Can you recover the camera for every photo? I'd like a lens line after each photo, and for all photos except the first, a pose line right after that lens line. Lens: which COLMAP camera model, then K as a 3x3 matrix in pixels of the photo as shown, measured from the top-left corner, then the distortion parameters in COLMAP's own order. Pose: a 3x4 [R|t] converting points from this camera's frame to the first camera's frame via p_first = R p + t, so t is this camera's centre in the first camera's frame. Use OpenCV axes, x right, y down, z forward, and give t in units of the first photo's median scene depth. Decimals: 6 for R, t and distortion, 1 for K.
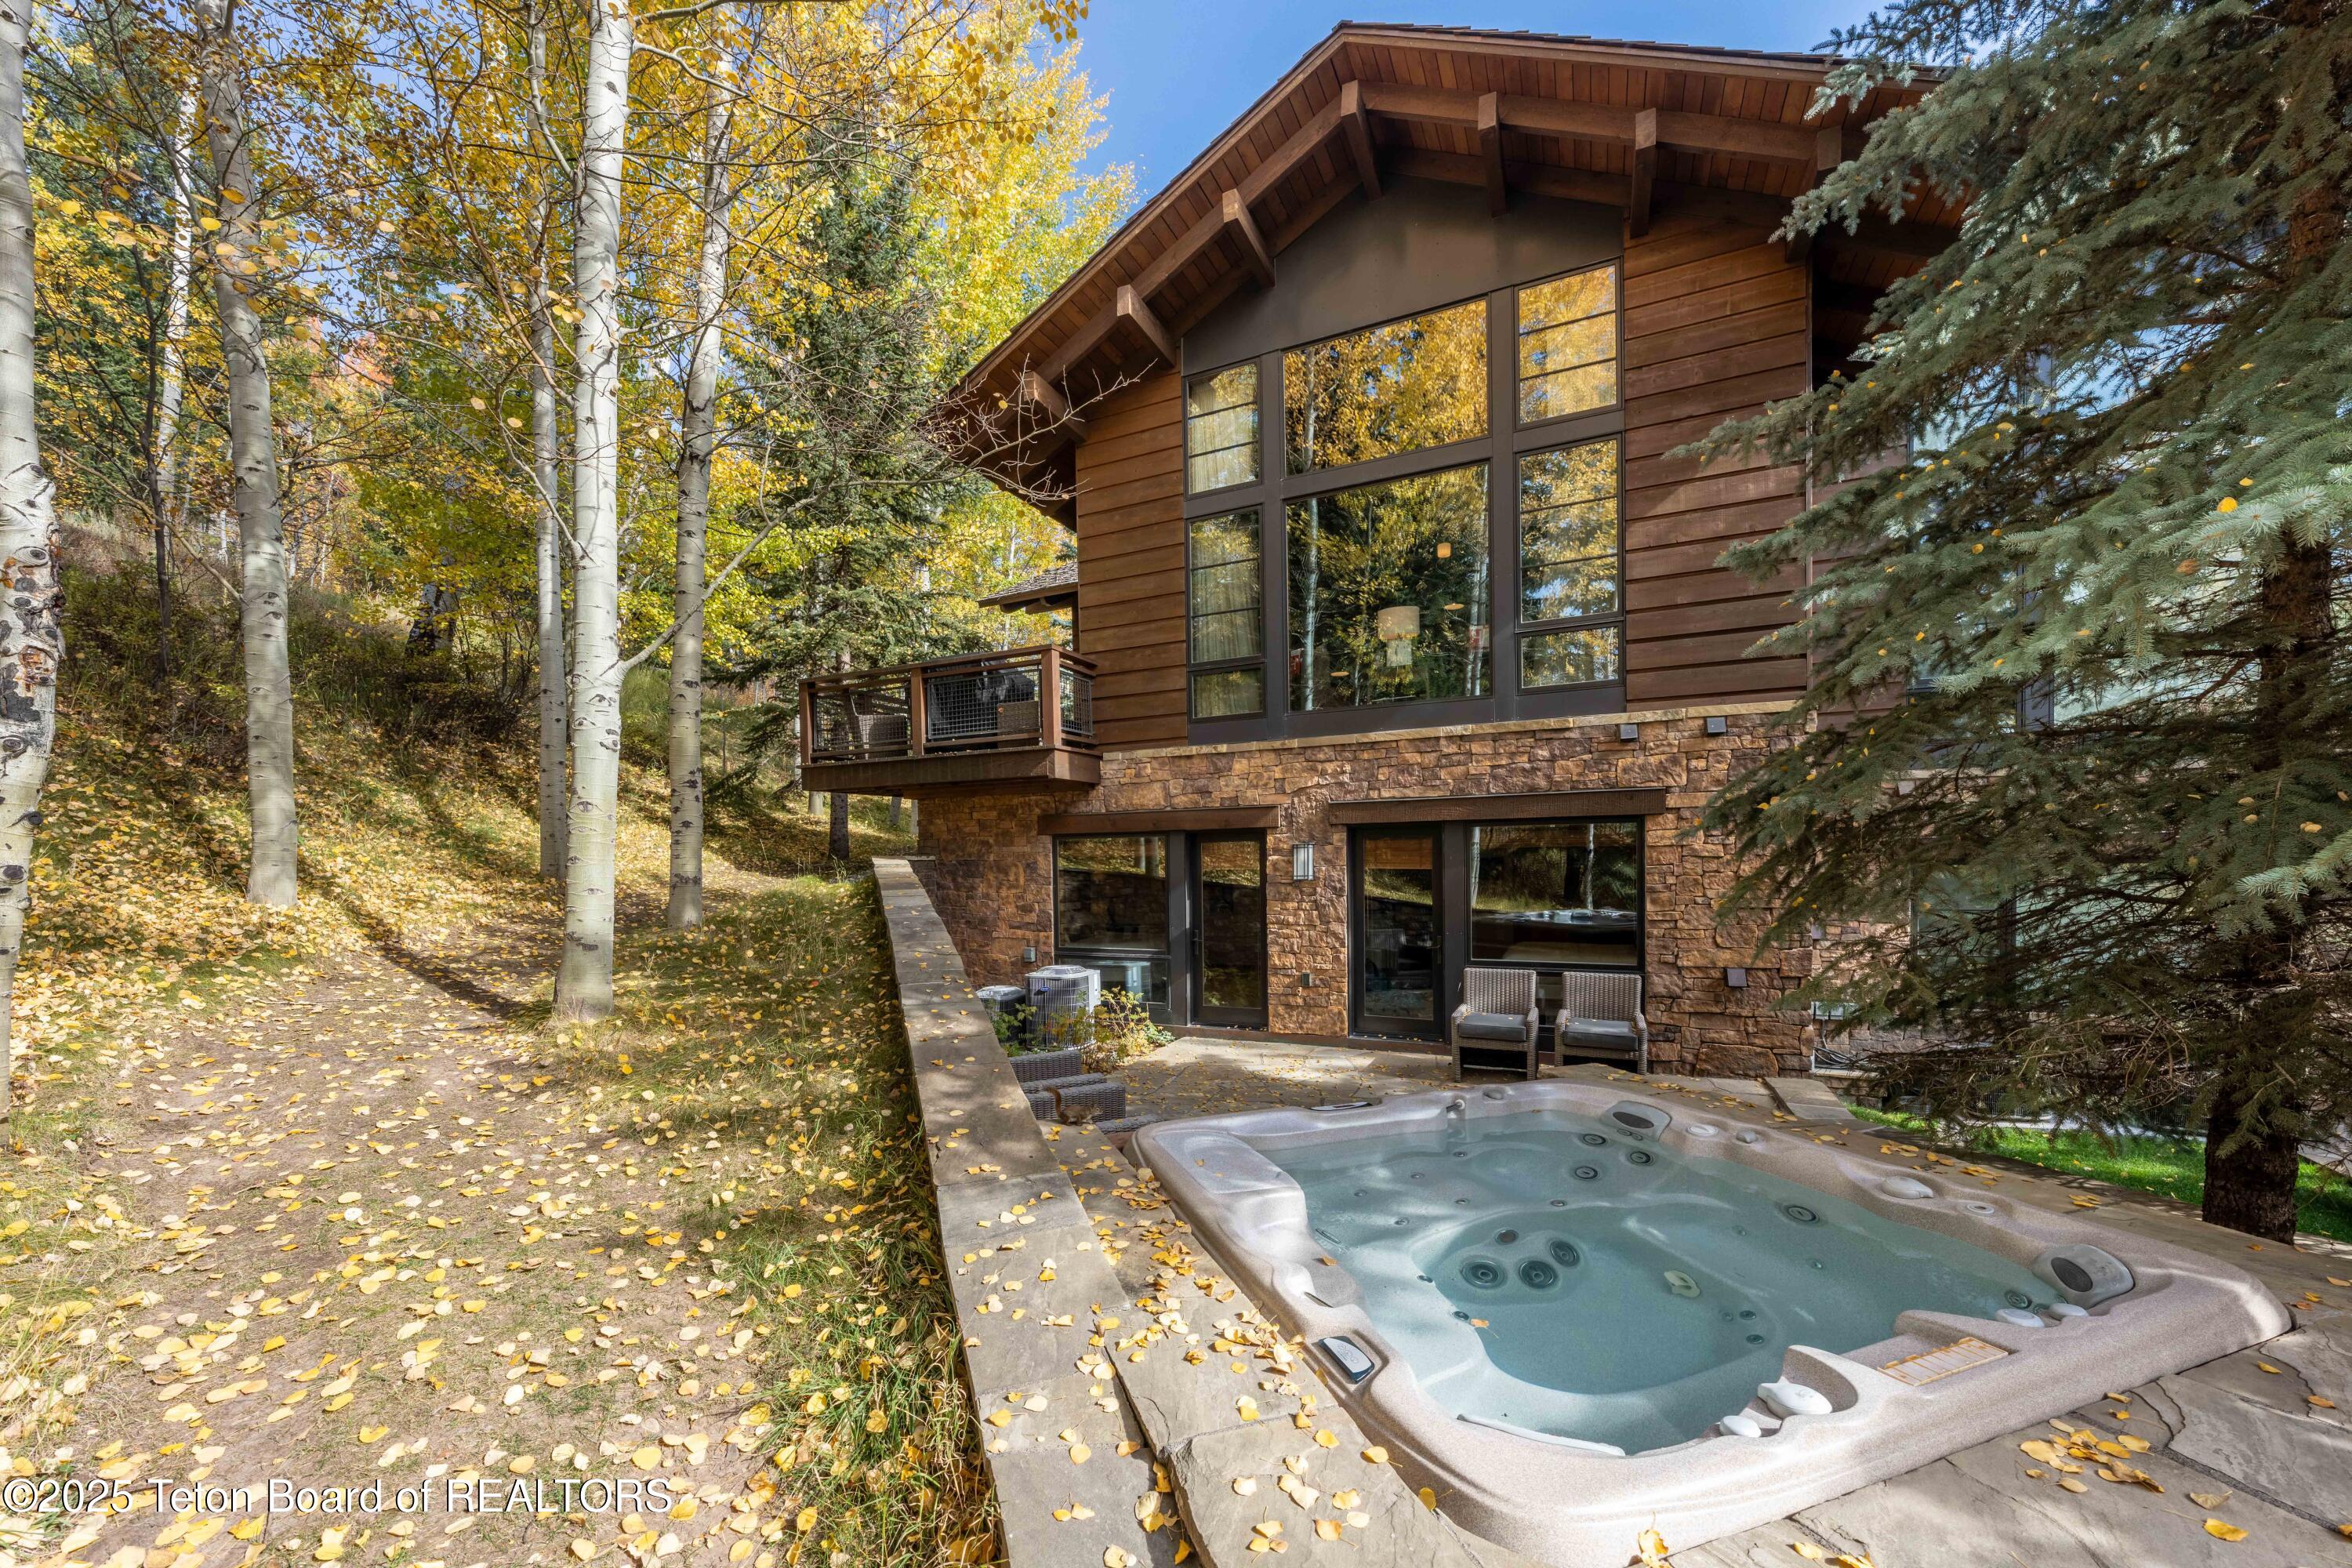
lens RADIAL K [[822.2, 0, 1176.5], [0, 822.2, 872.9], [0, 0, 1]] dist [0.006796, -0.000111]
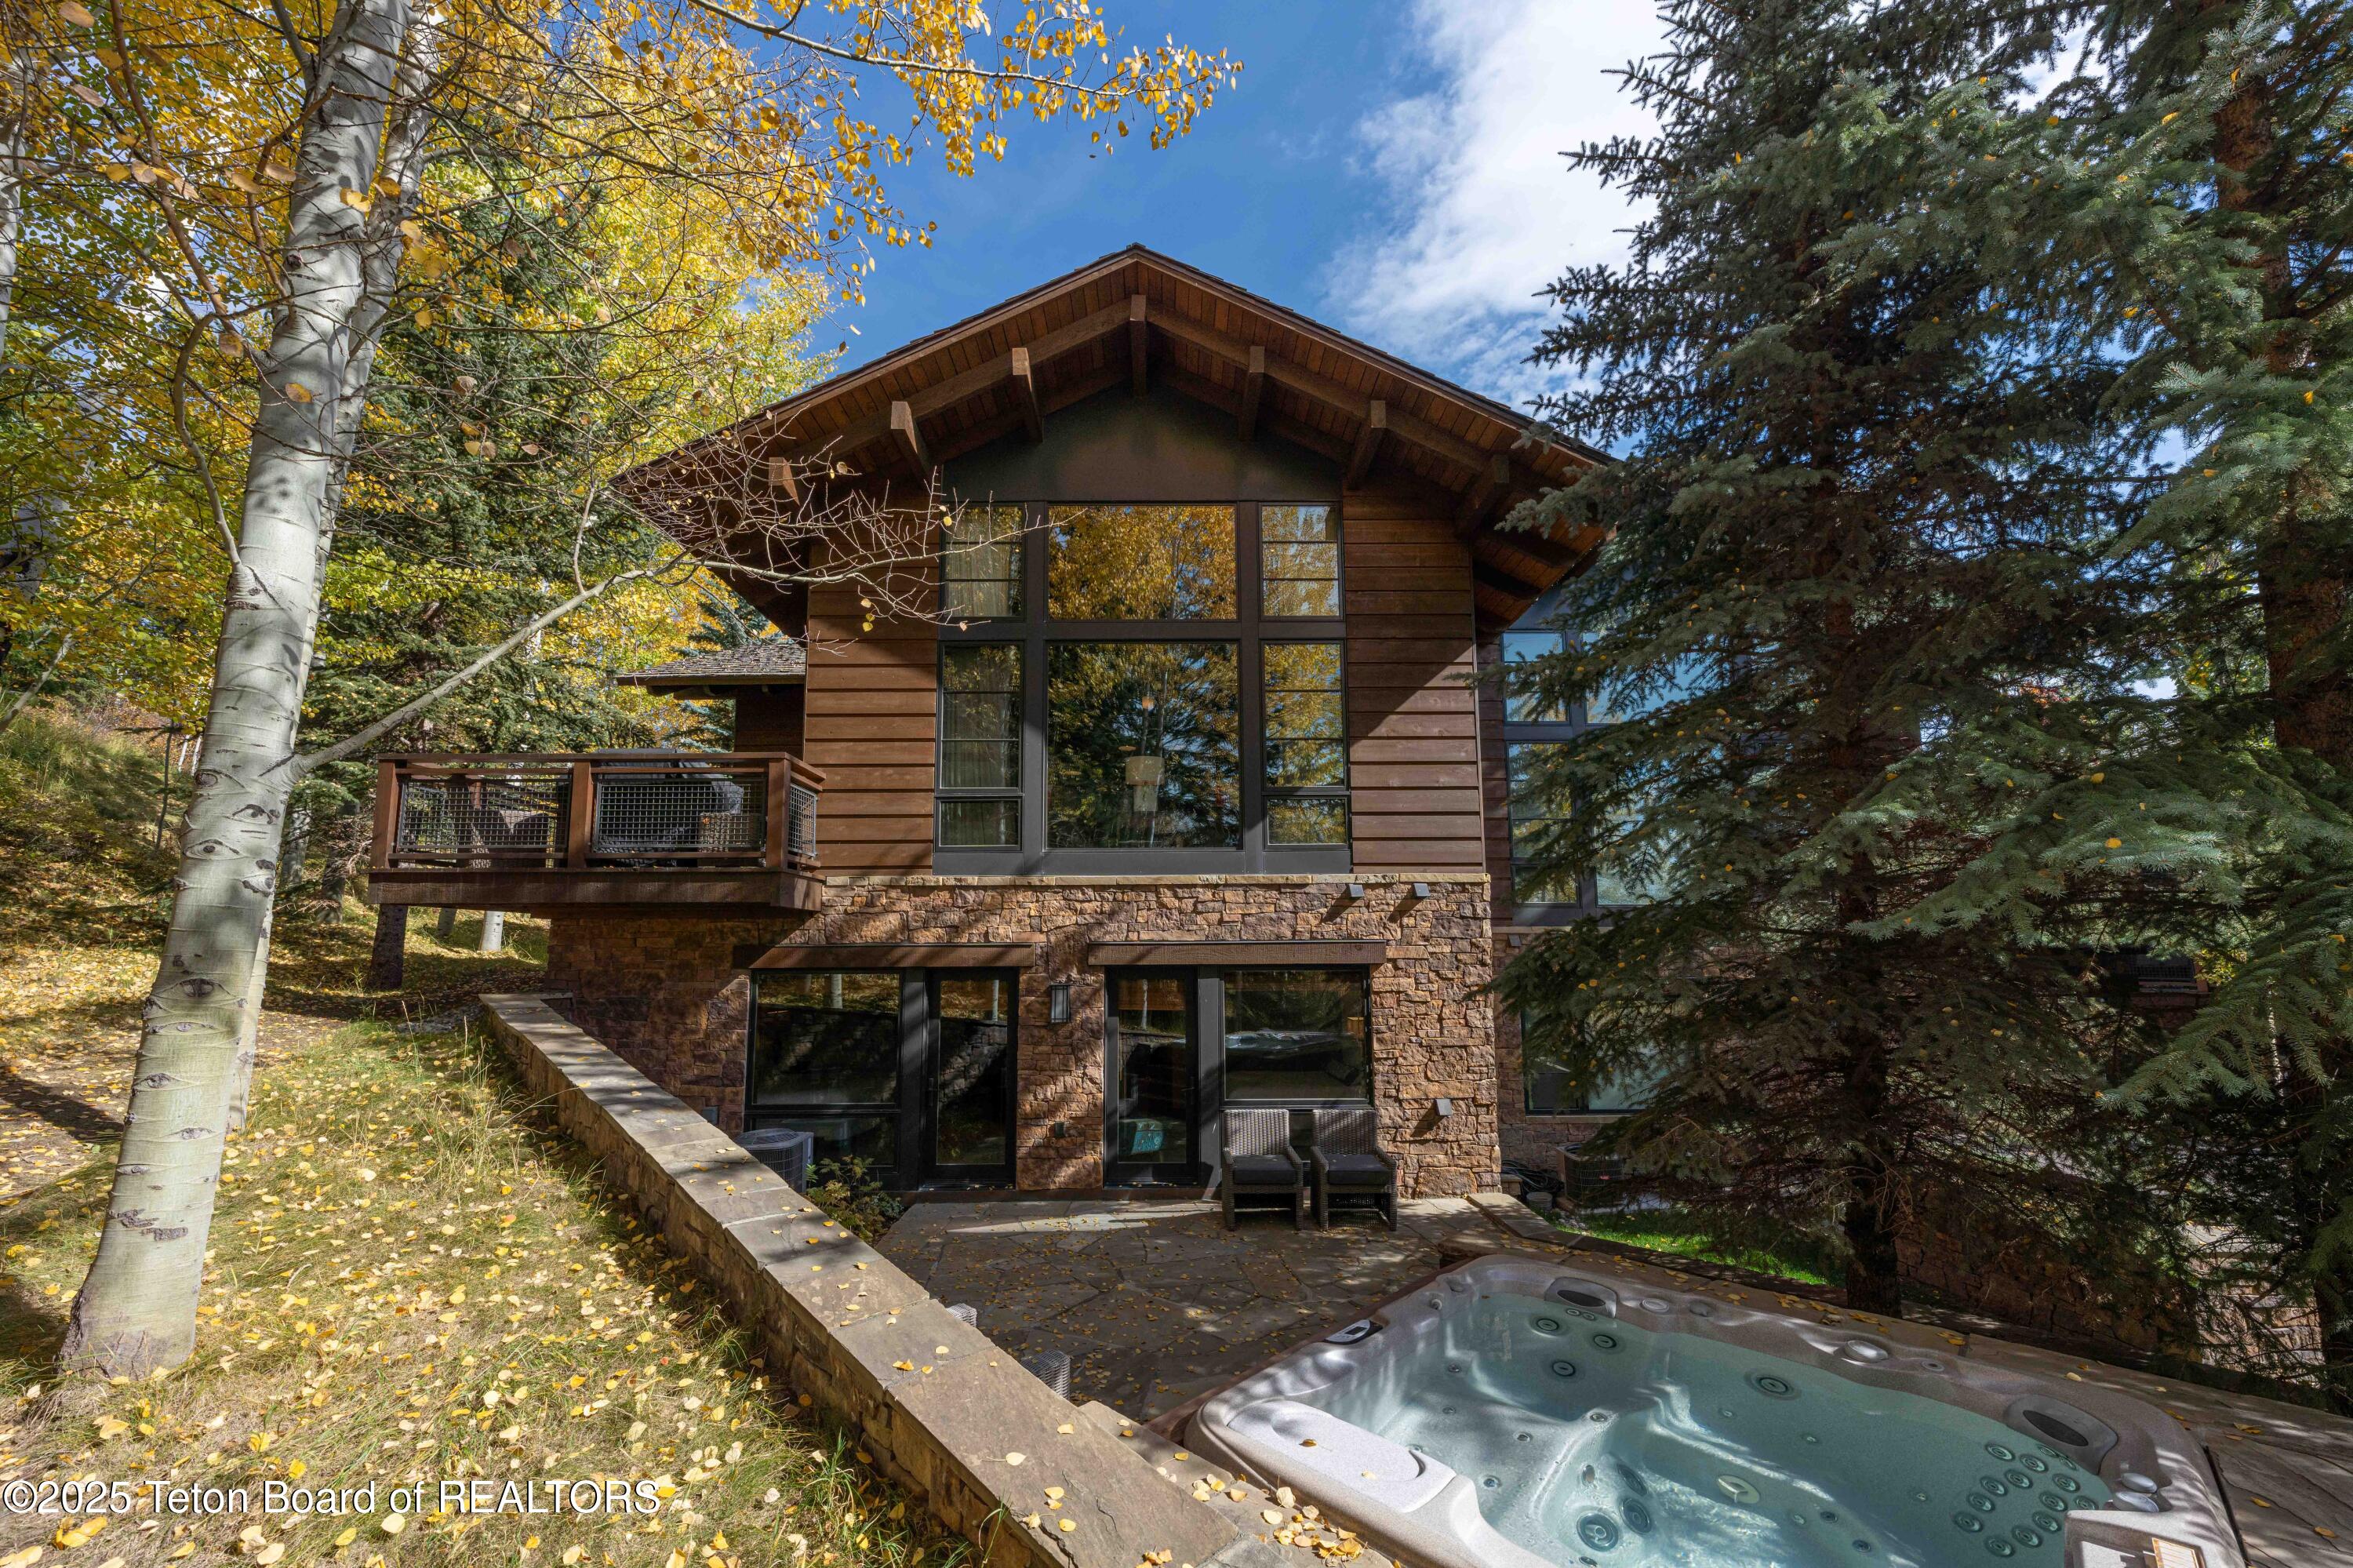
lens RADIAL K [[819.1, 0, 1175.7], [0, 819.1, 888.6], [0, 0, 1]] dist [0.000501, -0.000036]
pose [[0.912483, 0.050014, 0.406047, -0.137065], [0.000030, 0.992491, -0.122316, -0.034223], [-0.409115, 0.111624, 0.905630, 0.073104]]
